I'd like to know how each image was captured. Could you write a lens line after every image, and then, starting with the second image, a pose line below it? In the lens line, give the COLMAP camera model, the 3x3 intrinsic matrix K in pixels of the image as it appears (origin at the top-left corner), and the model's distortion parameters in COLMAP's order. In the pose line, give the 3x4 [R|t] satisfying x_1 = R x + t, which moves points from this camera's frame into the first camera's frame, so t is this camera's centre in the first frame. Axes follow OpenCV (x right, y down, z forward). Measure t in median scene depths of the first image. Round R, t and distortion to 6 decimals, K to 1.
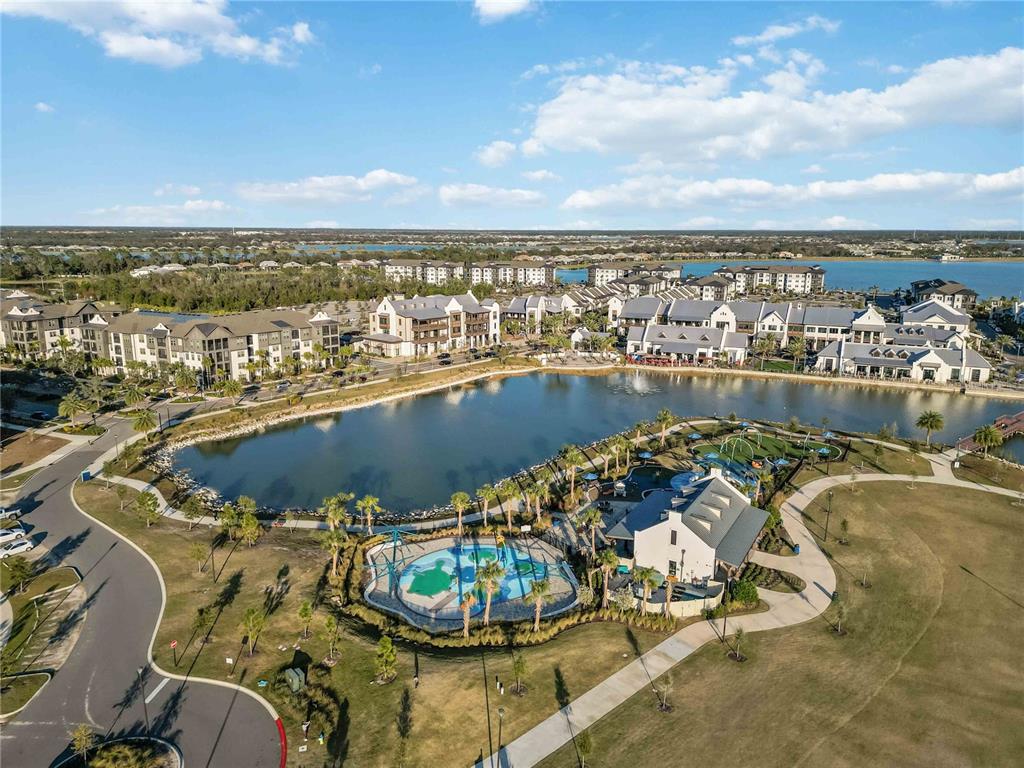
lens RADIAL K [[716.6, 0, 512.0], [0, 716.6, 384.0], [0, 0, 1]] dist [0.091576, -0.095925]
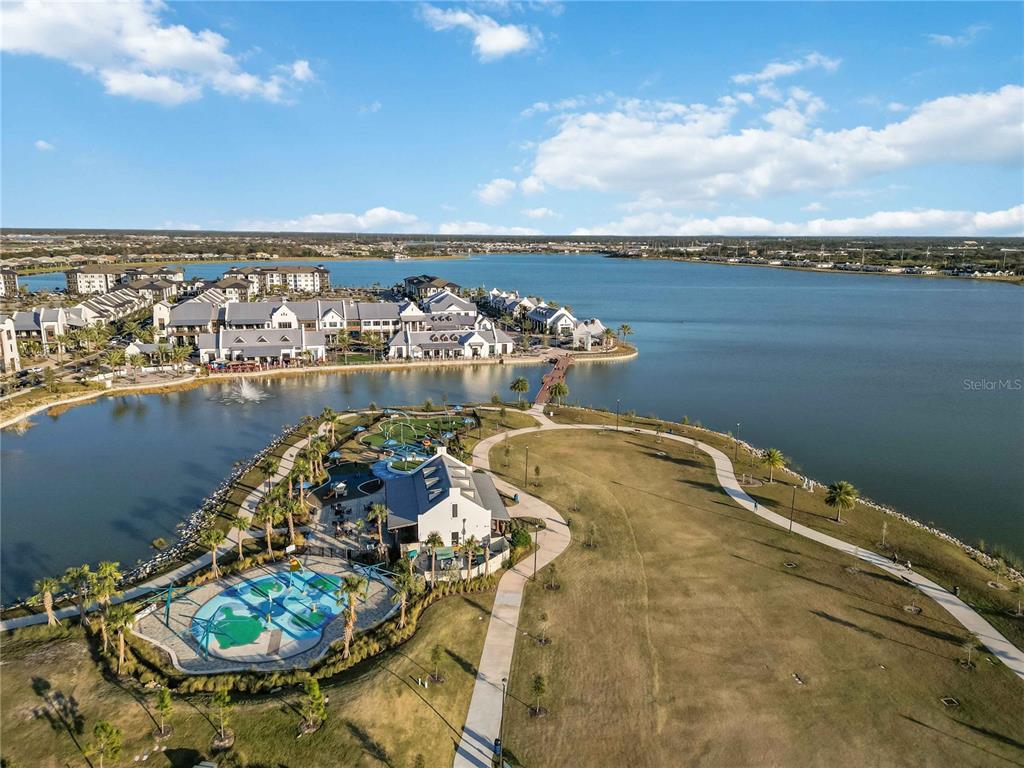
lens RADIAL K [[716.6, 0, 512.0], [0, 716.6, 384.0], [0, 0, 1]] dist [0.091576, -0.095925]
pose [[0.754910, -0.133045, 0.642191, -0.149372], [0.133813, 0.989855, 0.047771, -0.007833], [-0.642032, 0.049871, 0.765054, 0.034997]]
